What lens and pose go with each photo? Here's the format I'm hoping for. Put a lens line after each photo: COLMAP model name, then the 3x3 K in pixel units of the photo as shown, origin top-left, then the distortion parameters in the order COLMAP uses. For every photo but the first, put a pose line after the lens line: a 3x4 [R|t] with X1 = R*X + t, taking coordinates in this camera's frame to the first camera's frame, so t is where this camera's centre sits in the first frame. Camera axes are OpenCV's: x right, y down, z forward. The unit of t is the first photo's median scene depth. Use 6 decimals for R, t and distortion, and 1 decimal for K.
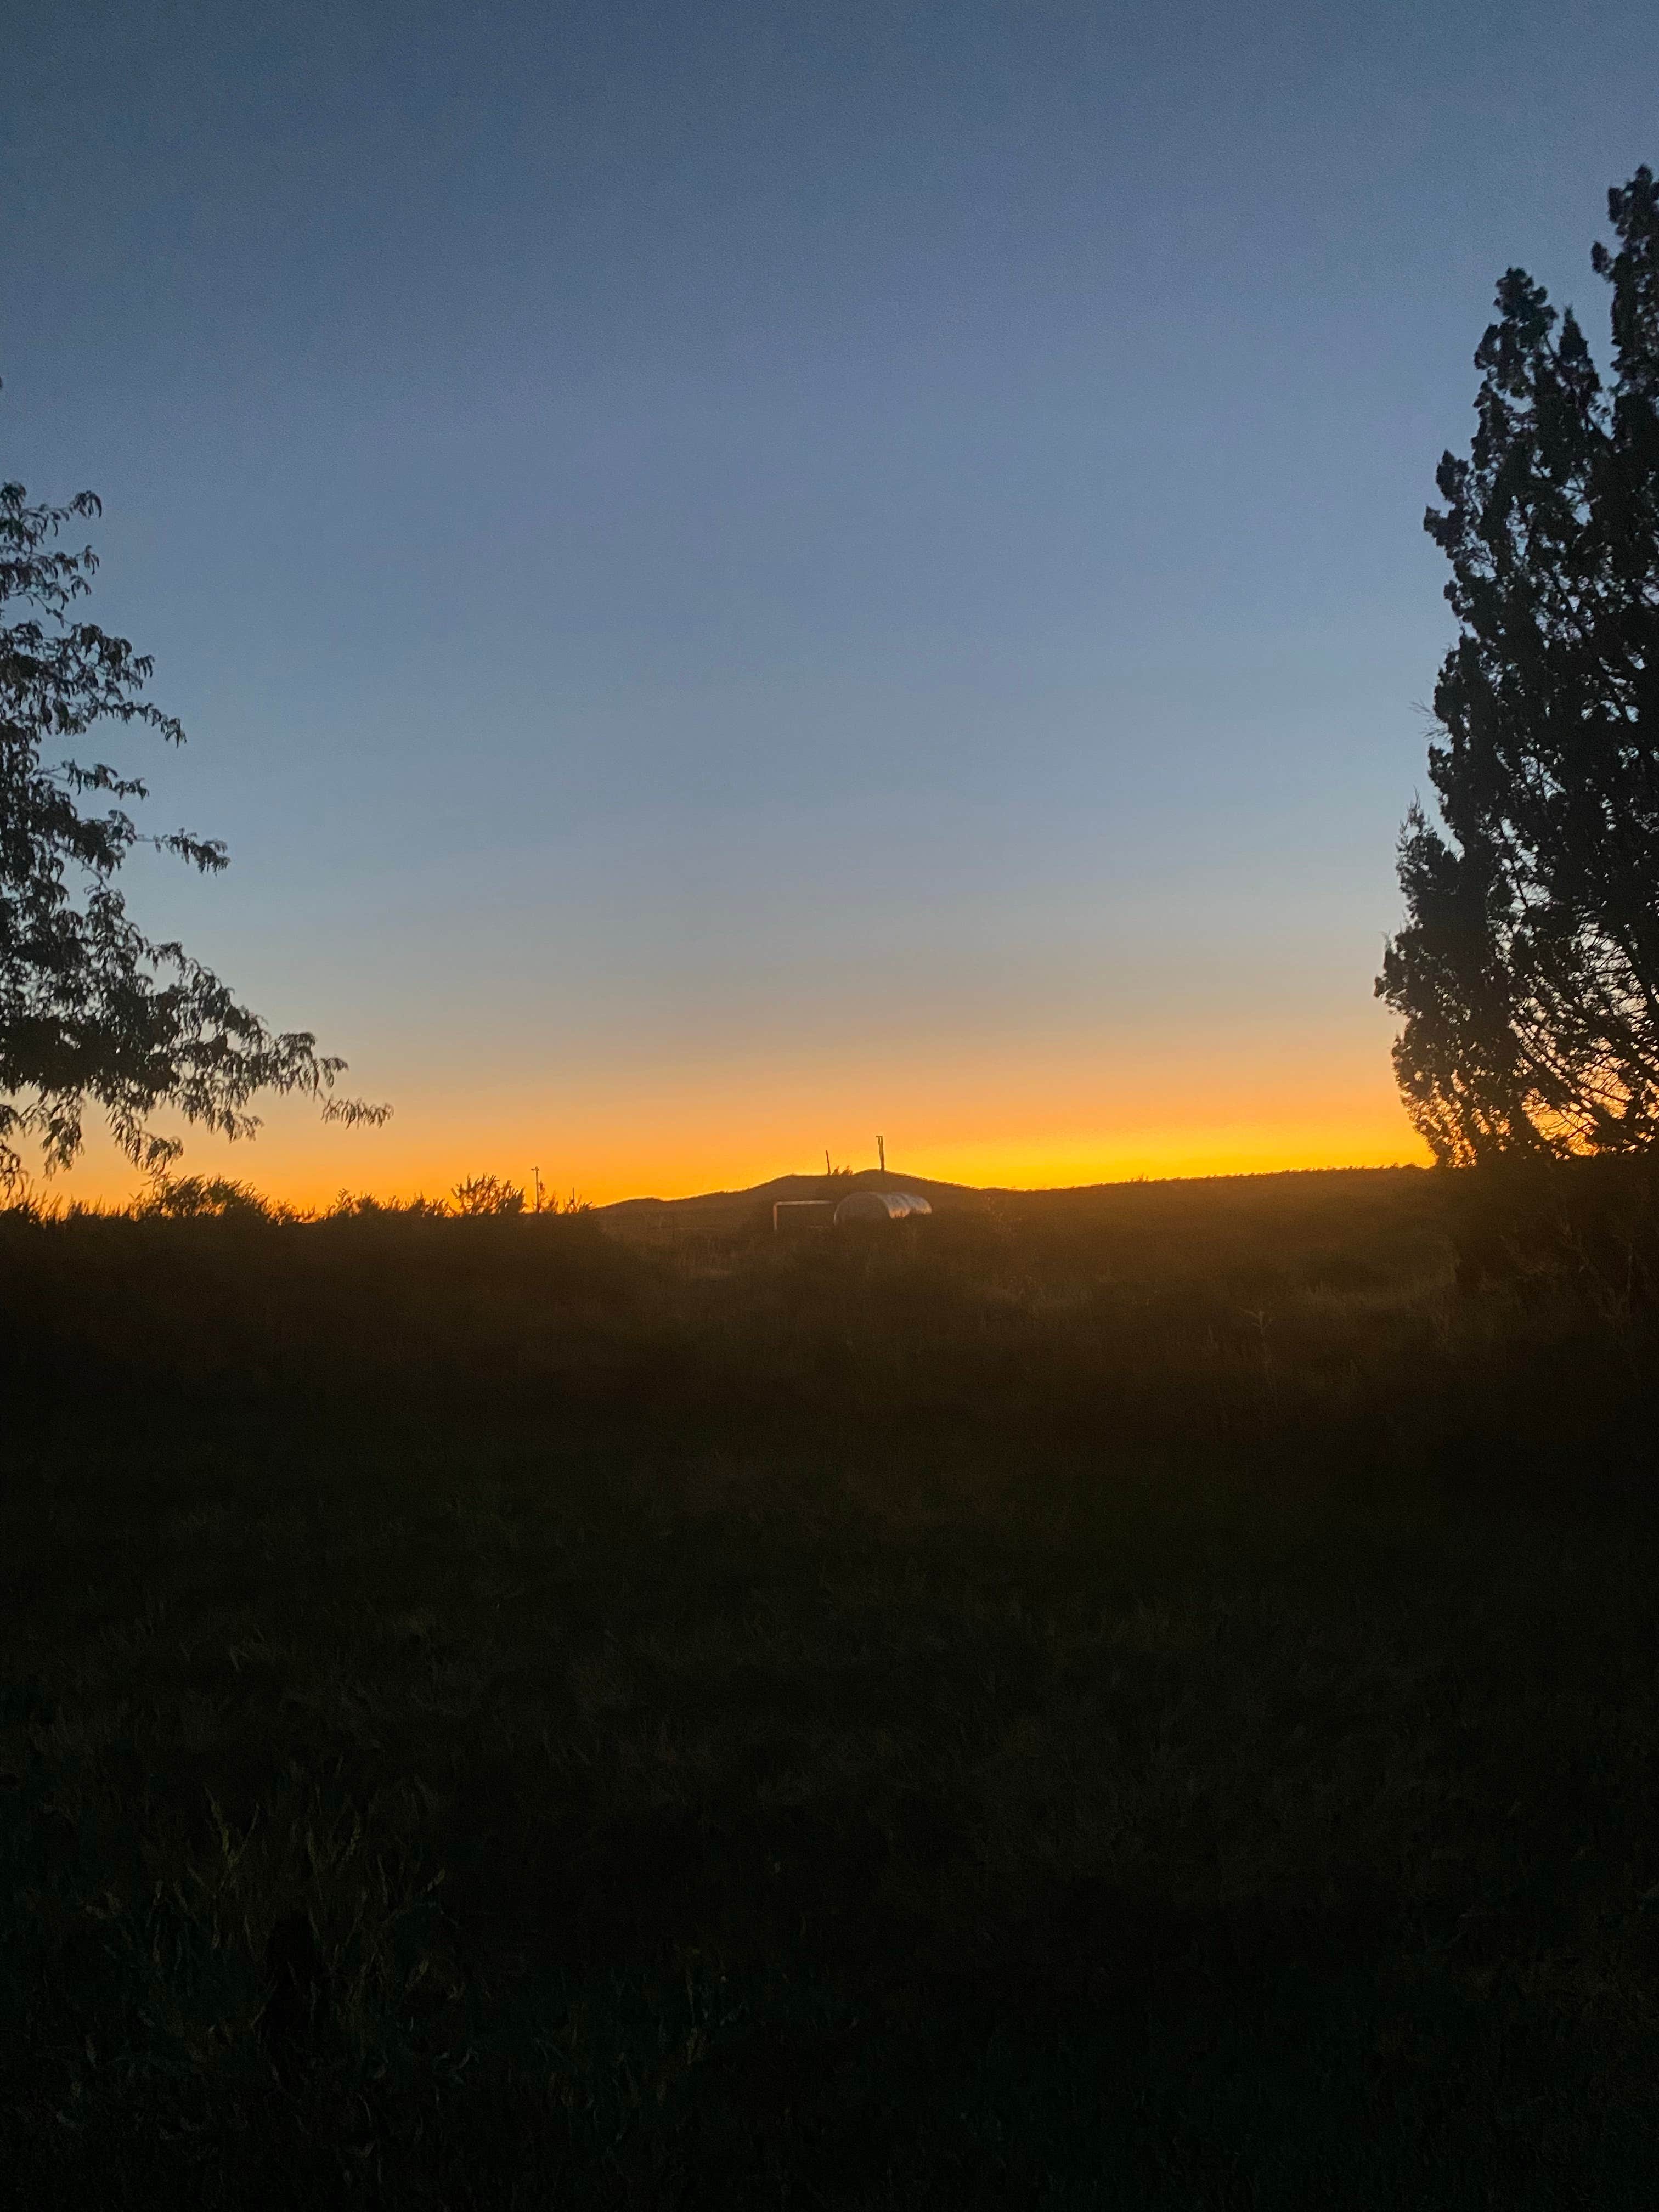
lens RADIAL K [[1853.5, 0, 829.5], [0, 1853.5, 1106.0], [0, 0, 1]] dist [-0.075272, 0.218140]
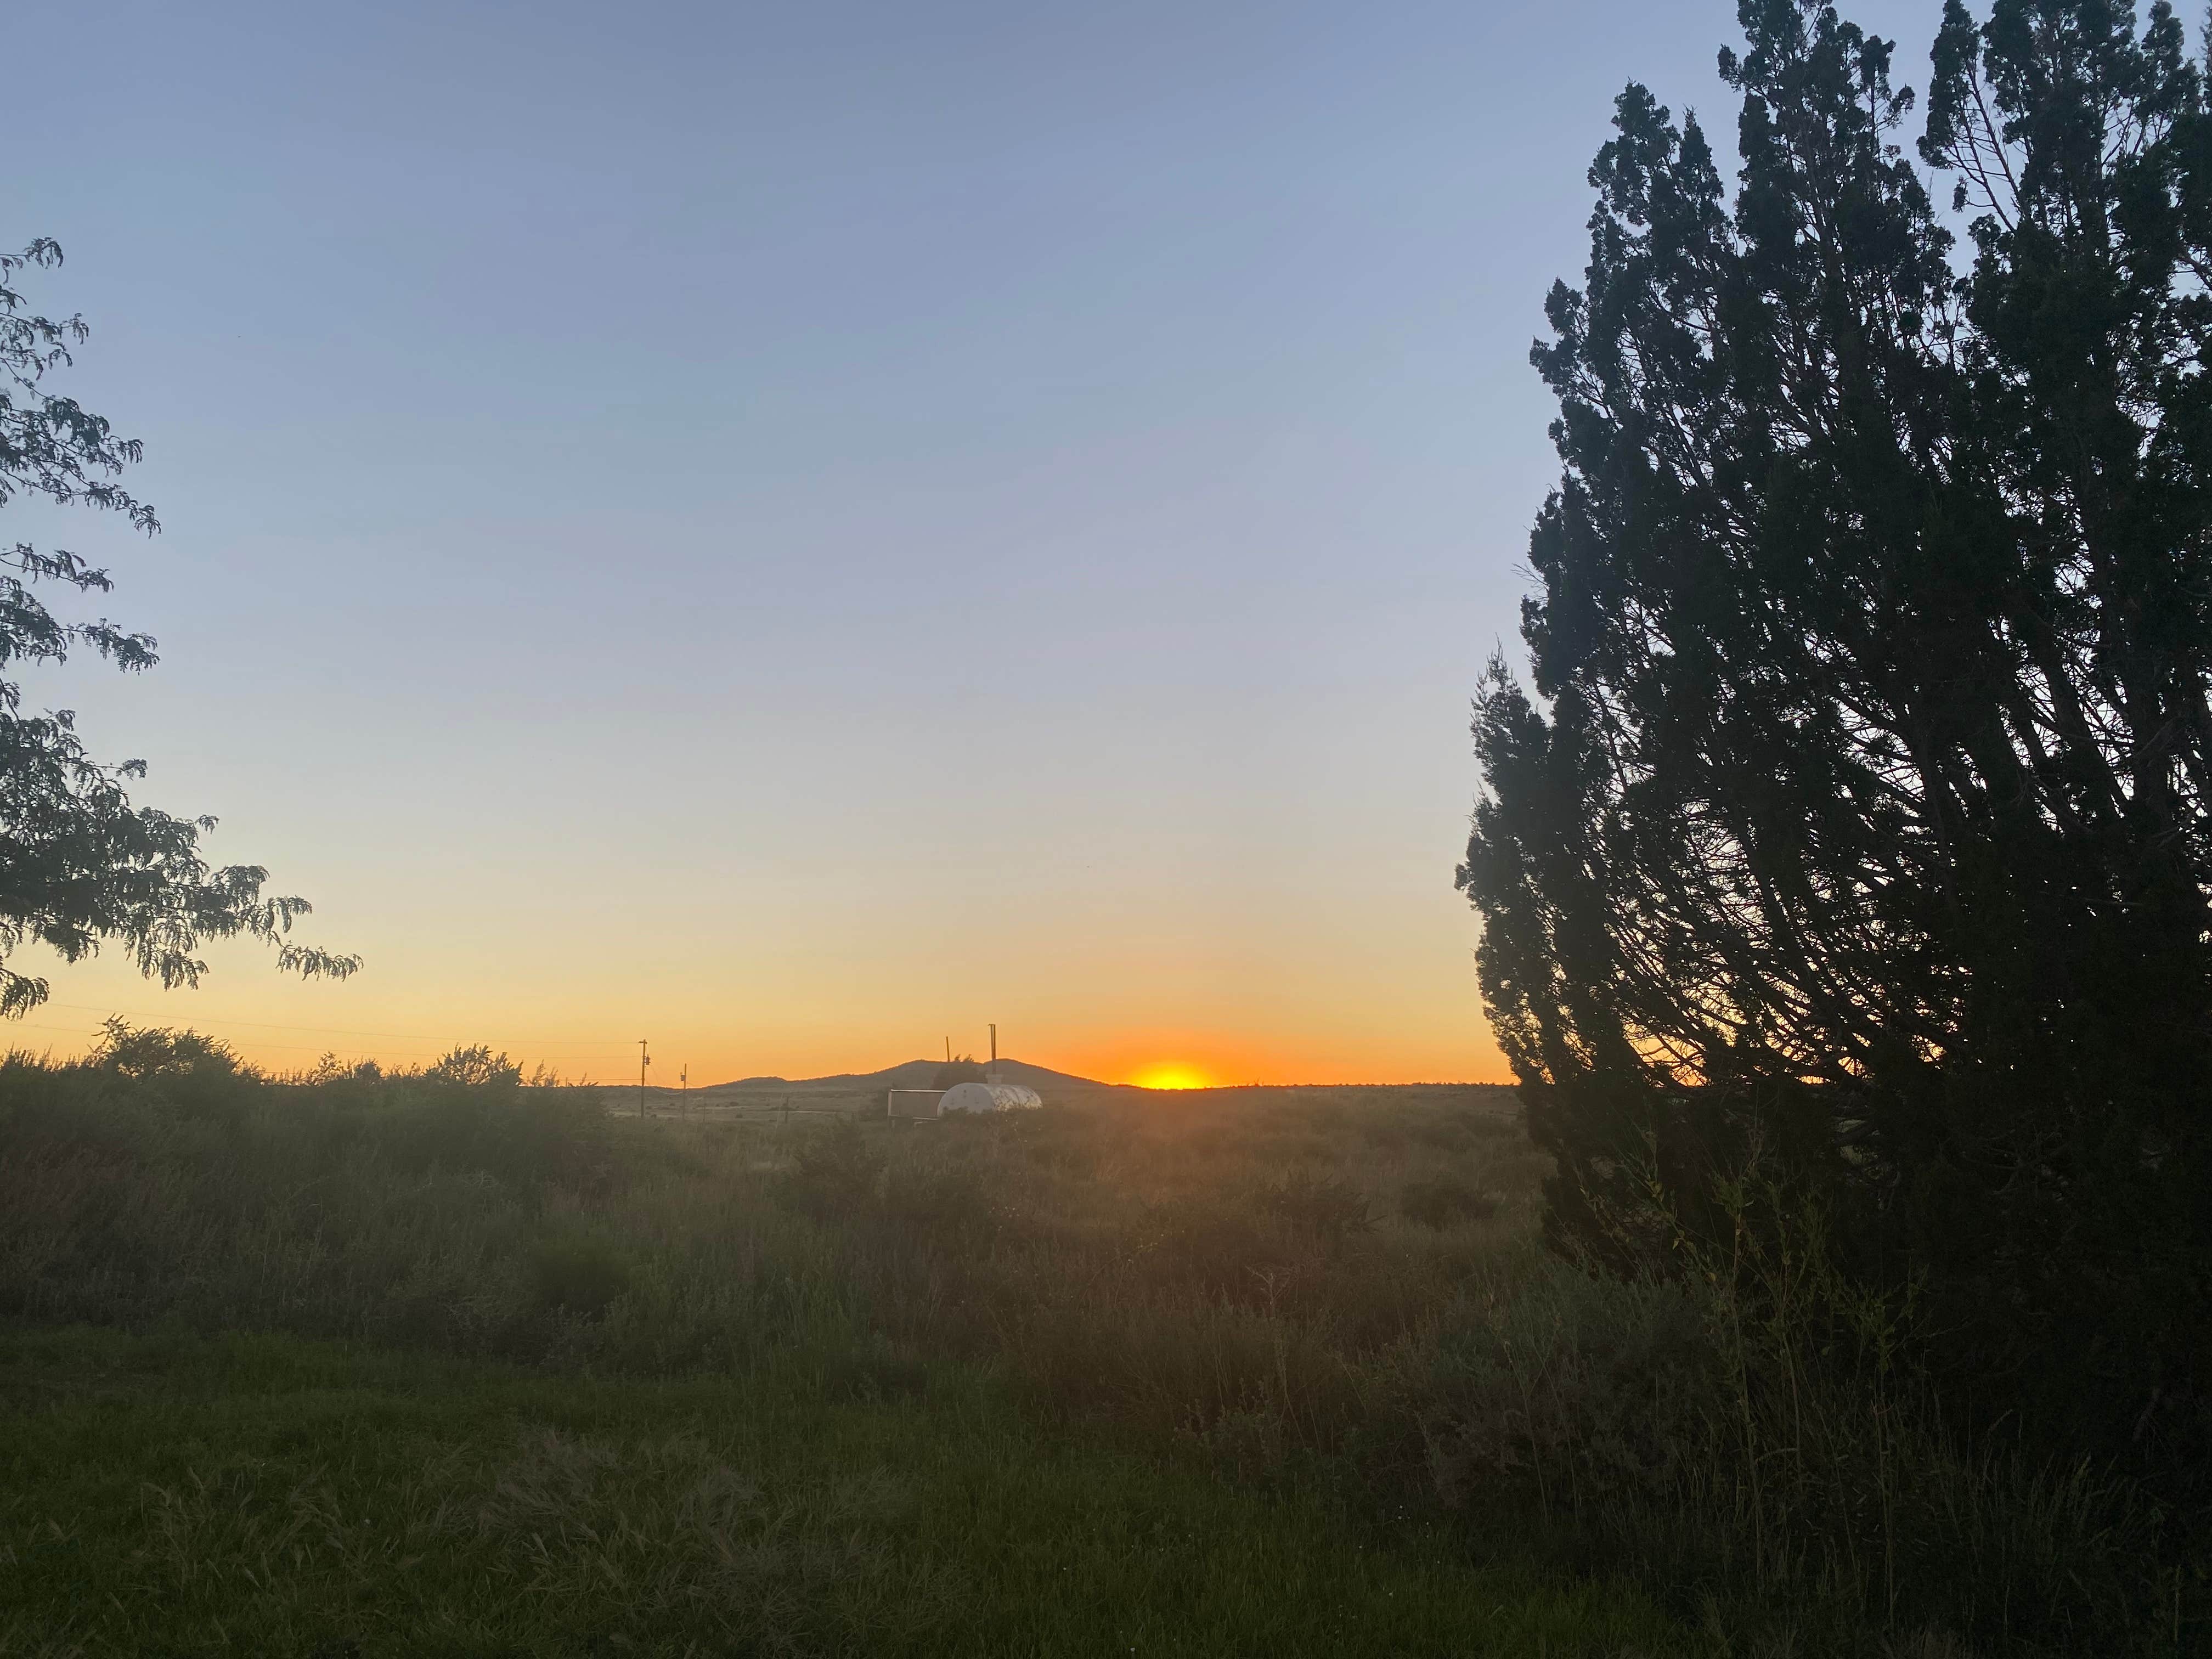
lens RADIAL K [[1714.2, 0, 1106.0], [0, 1714.2, 829.5], [0, 0, 1]] dist [-0.001232, 0.089098]
pose [[0.997464, 0.059501, 0.039066, 0.104367], [-0.055347, 0.993451, -0.099959, 0.002224], [-0.044758, 0.097543, 0.994224, 0.219403]]
